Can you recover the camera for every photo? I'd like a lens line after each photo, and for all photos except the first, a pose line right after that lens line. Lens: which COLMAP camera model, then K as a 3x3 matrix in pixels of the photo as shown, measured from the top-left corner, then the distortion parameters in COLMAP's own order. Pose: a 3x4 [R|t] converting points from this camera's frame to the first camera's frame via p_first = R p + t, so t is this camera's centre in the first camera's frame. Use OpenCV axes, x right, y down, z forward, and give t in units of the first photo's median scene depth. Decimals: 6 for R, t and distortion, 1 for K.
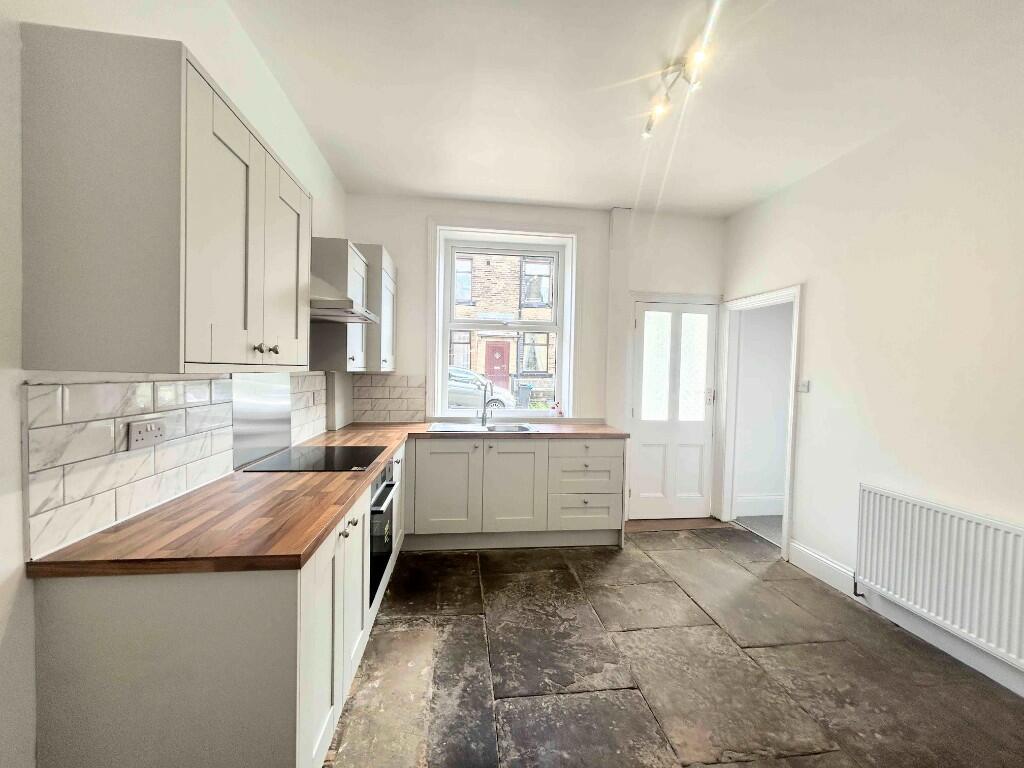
lens RADIAL K [[410.4, 0, 510.7], [0, 410.4, 382.3], [0, 0, 1]] dist [-0.001480, 0.000158]
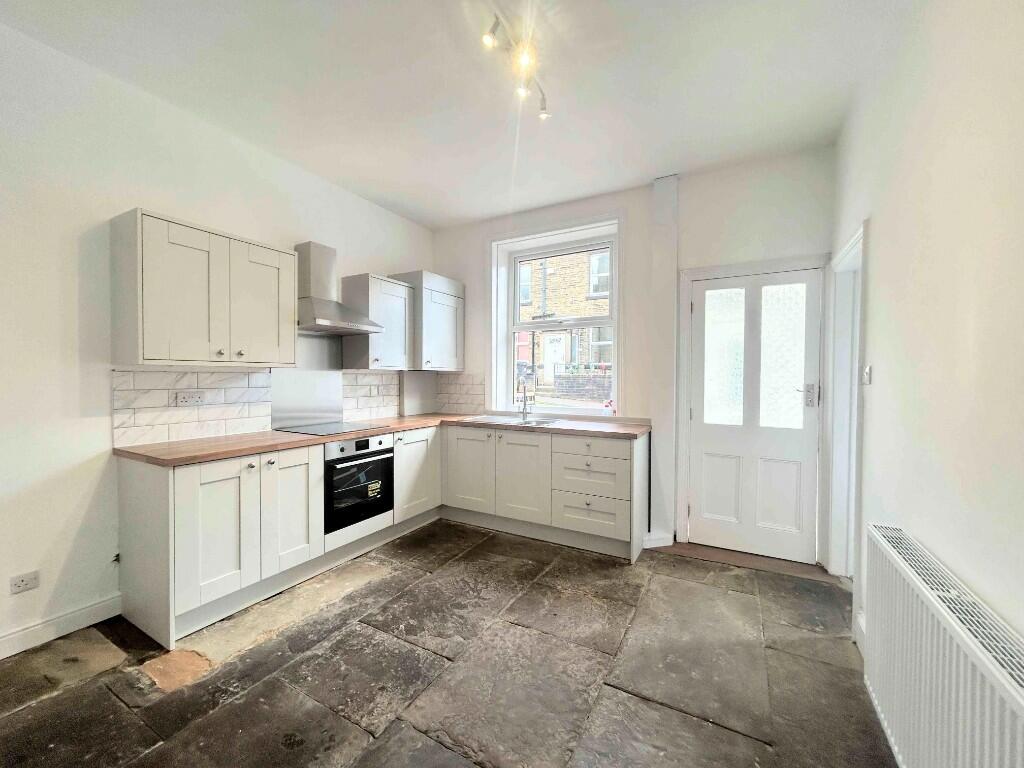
lens RADIAL K [[410.4, 0, 510.7], [0, 410.4, 382.3], [0, 0, 1]] dist [-0.001480, 0.000158]
pose [[0.810058, -0.009024, -0.586280, 0.610546], [-0.002375, 0.999823, -0.018671, 0.032704], [0.586345, 0.016517, 0.809893, 0.133696]]
